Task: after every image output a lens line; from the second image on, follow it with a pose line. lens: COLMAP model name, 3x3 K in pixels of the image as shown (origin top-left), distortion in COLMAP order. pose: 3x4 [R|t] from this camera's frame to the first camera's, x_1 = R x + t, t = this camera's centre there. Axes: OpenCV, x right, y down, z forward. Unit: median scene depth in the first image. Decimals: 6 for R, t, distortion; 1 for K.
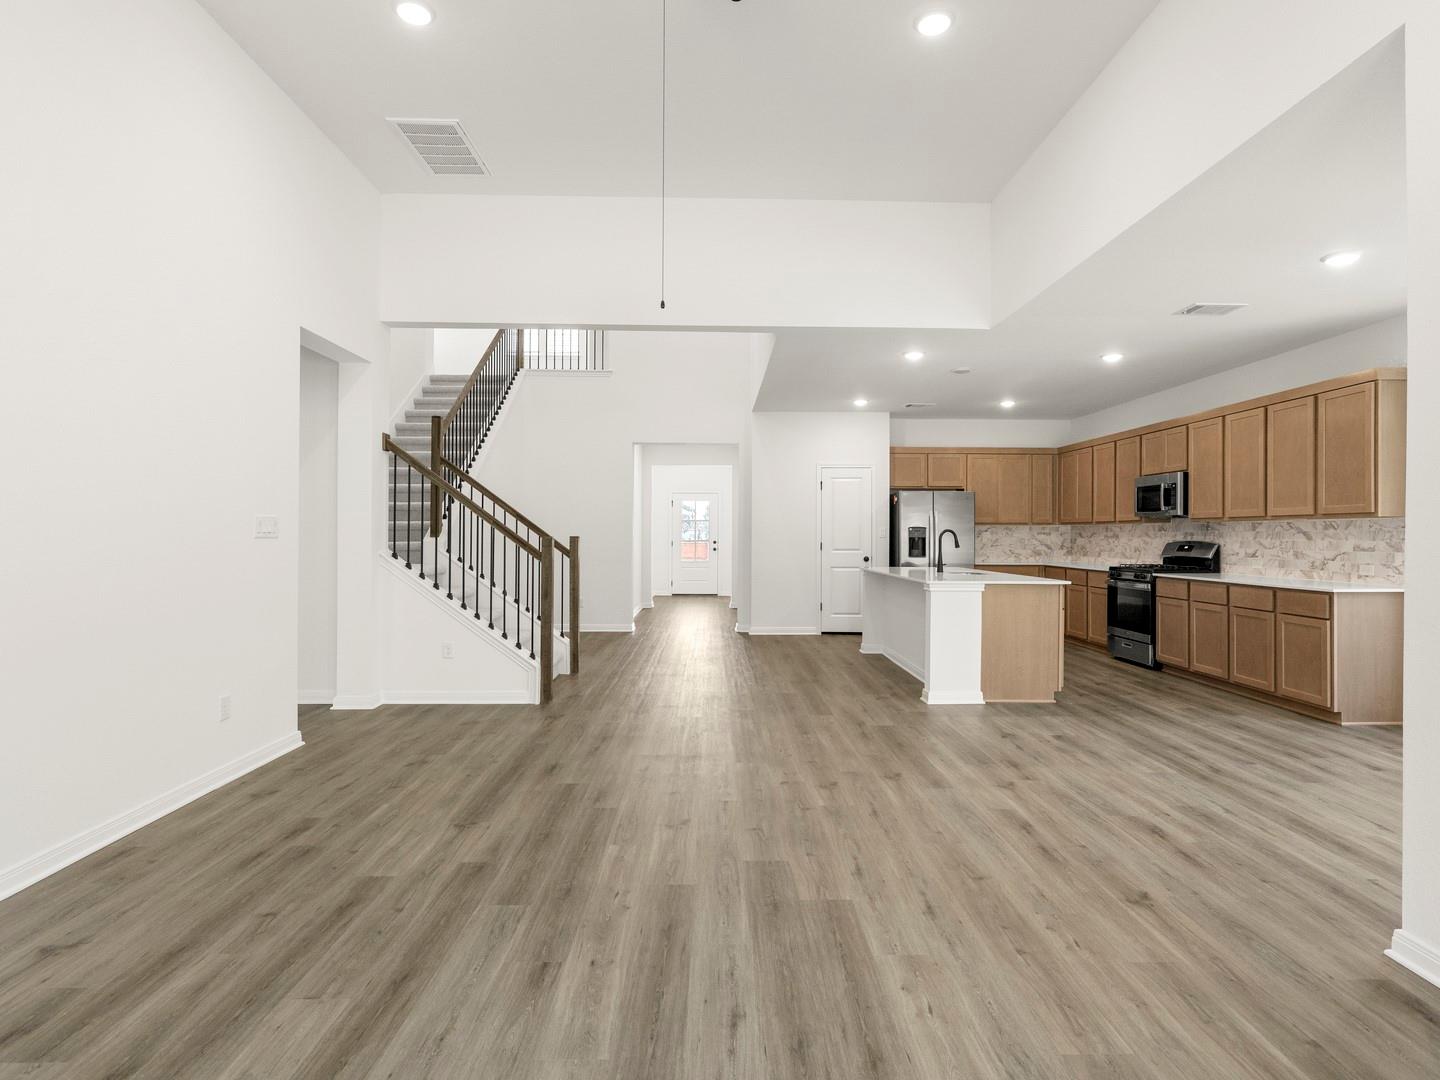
lens RADIAL K [[762.2, 0, 716.0], [0, 762.2, 540.3], [0, 0, 1]] dist [-0.011063, -0.000261]
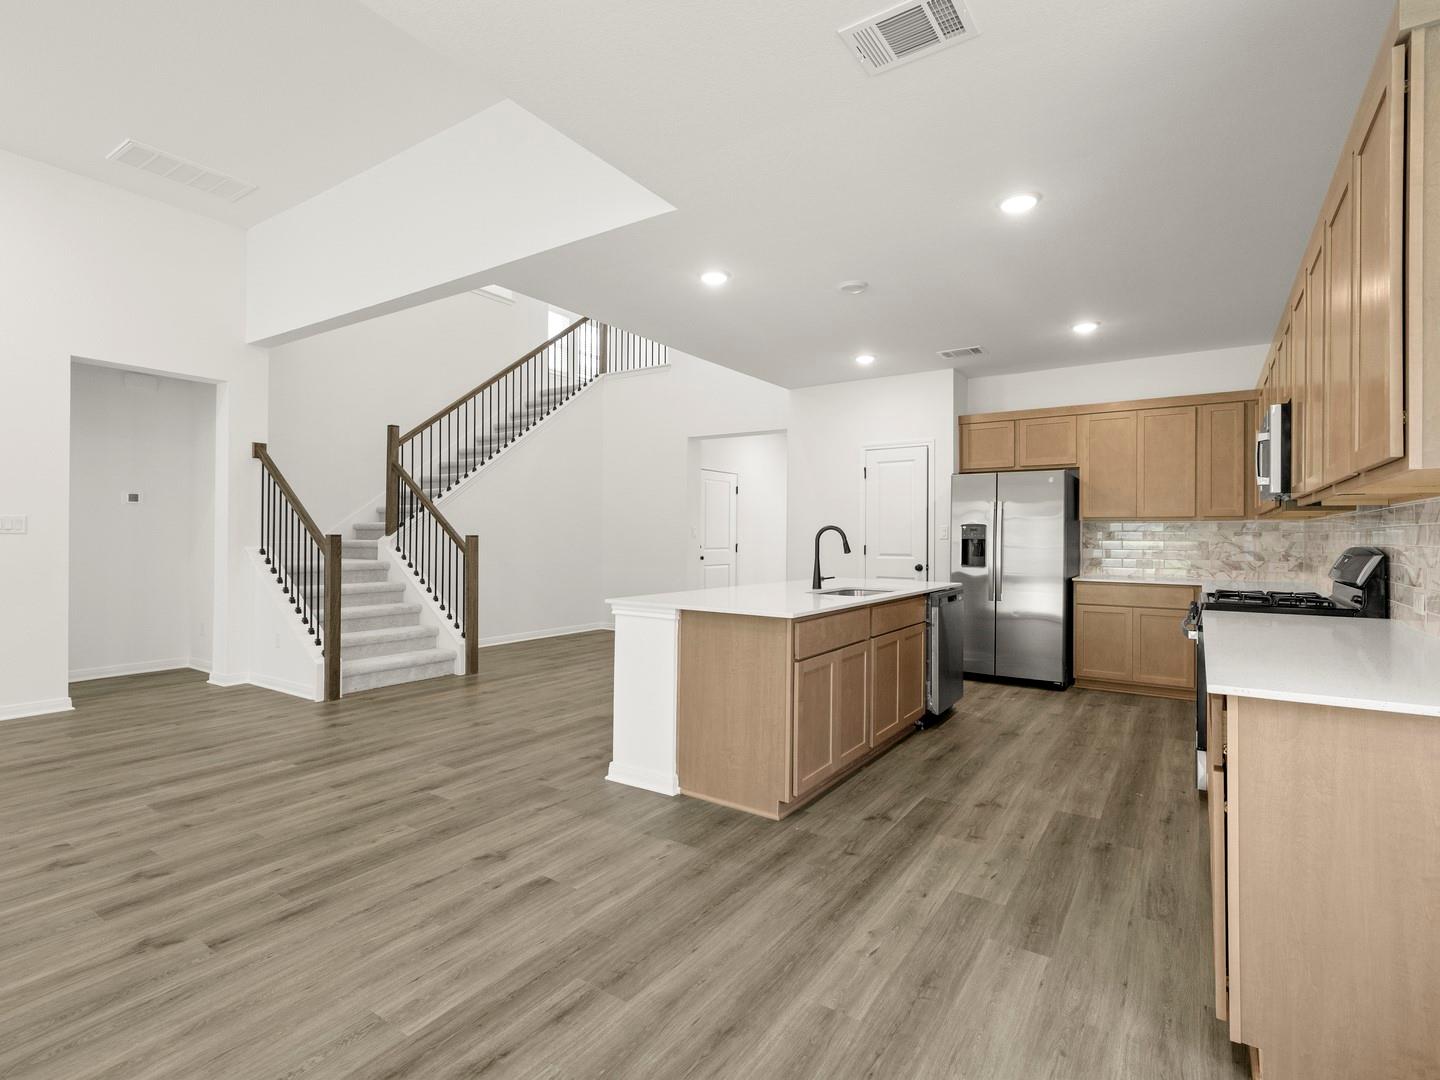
lens RADIAL K [[704.3, 0, 726.8], [0, 704.3, 530.5], [0, 0, 1]] dist [0.001774, 0.001511]
pose [[0.823161, -0.003055, -0.567800, 0.678937], [-0.007632, 0.999836, -0.016444, 0.001384], [0.567757, 0.017870, 0.823002, 0.500766]]
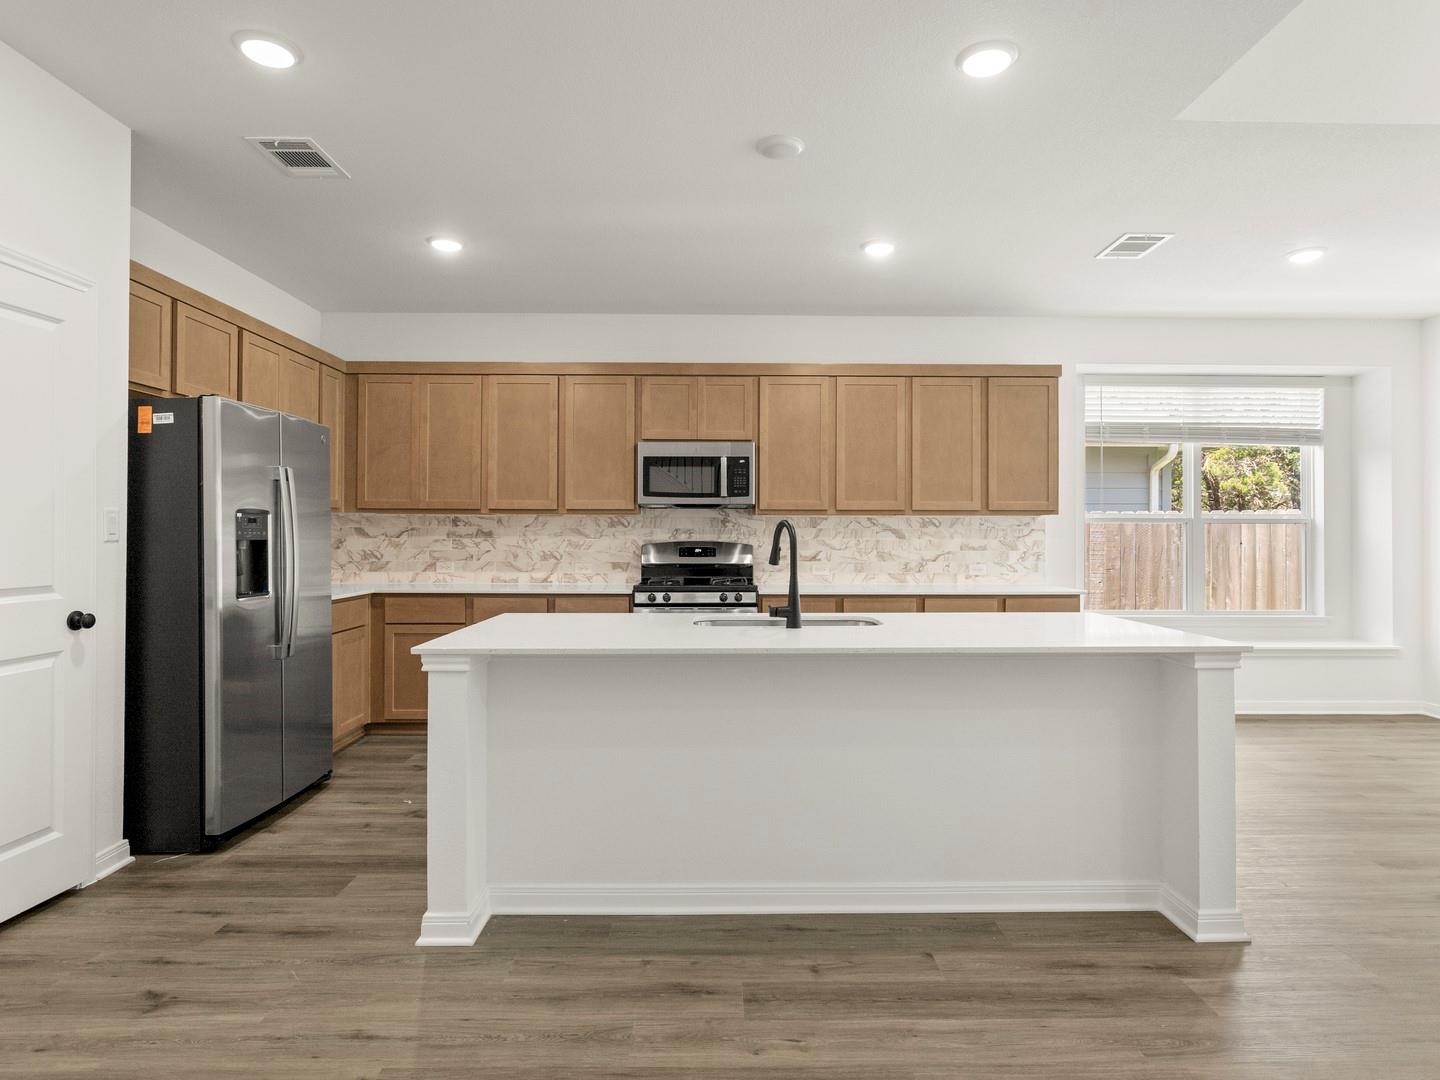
lens RADIAL K [[746.3, 0, 717.4], [0, 746.3, 545.0], [0, 0, 1]] dist [-0.012884, 0.000355]
pose [[0.012305, -0.016916, 0.999781, -0.086863], [0.004568, 0.999847, 0.016861, -0.008696], [-0.999914, 0.004360, 0.012380, 1.200120]]
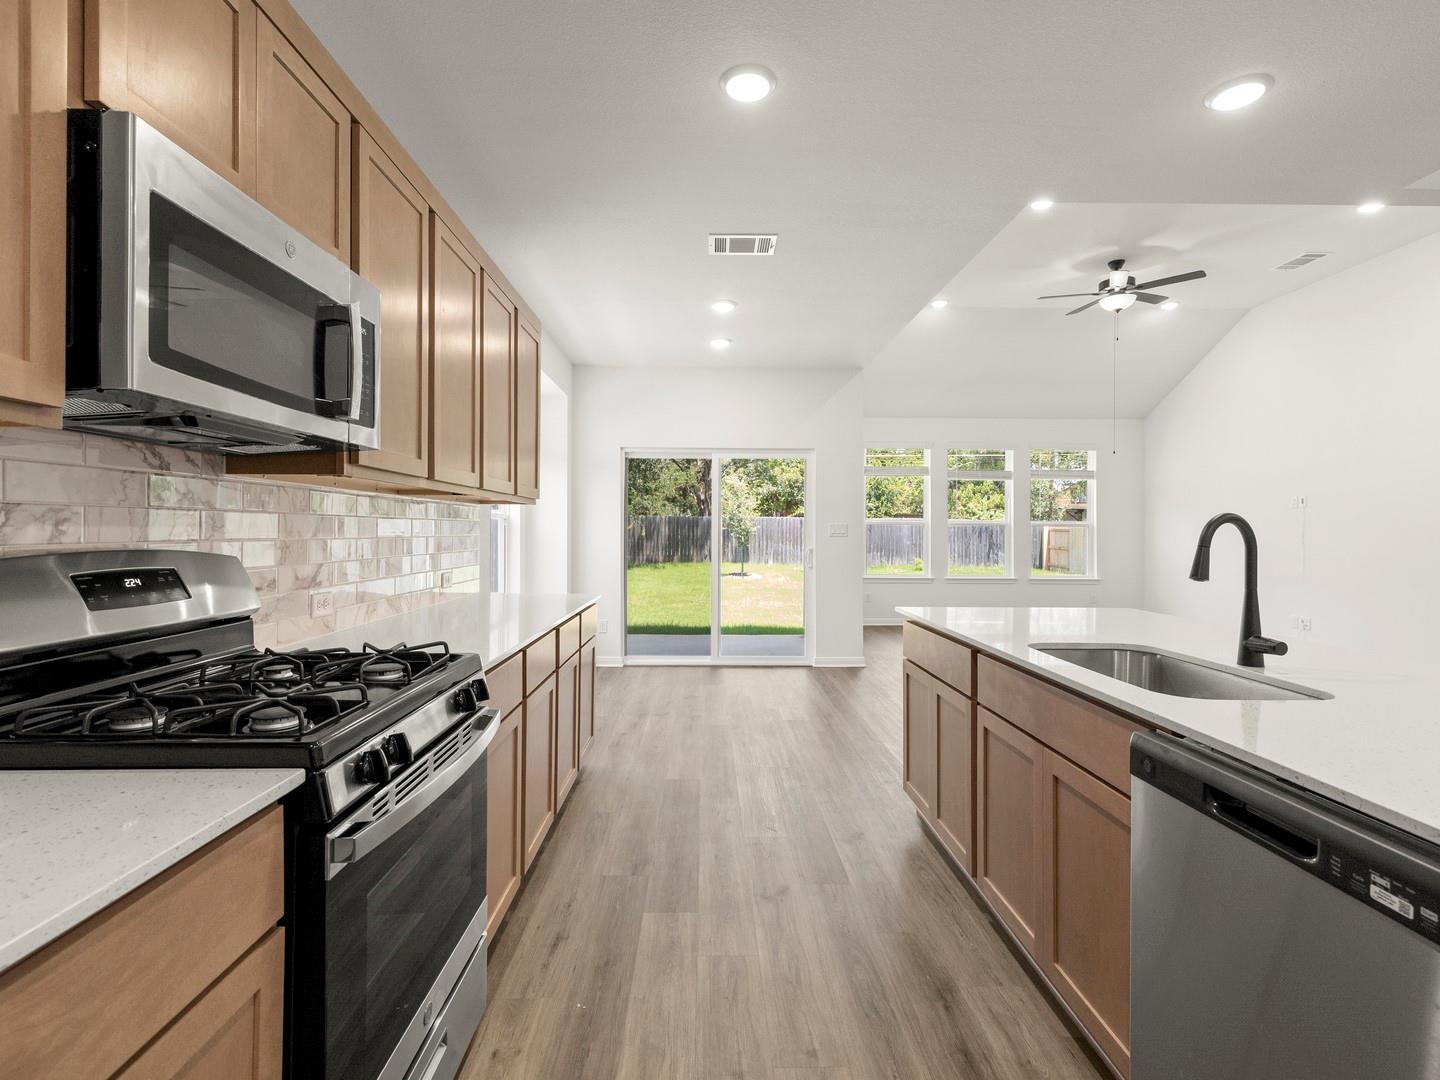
lens RADIAL K [[704.3, 0, 715.5], [0, 704.3, 530.3], [0, 0, 1]] dist [0.001774, 0.001511]
pose [[-0.999935, -0.011280, 0.001416, 0.573046], [-0.011271, 0.999919, 0.005931, -0.008951], [-0.001483, 0.005914, -0.999981, 1.463399]]
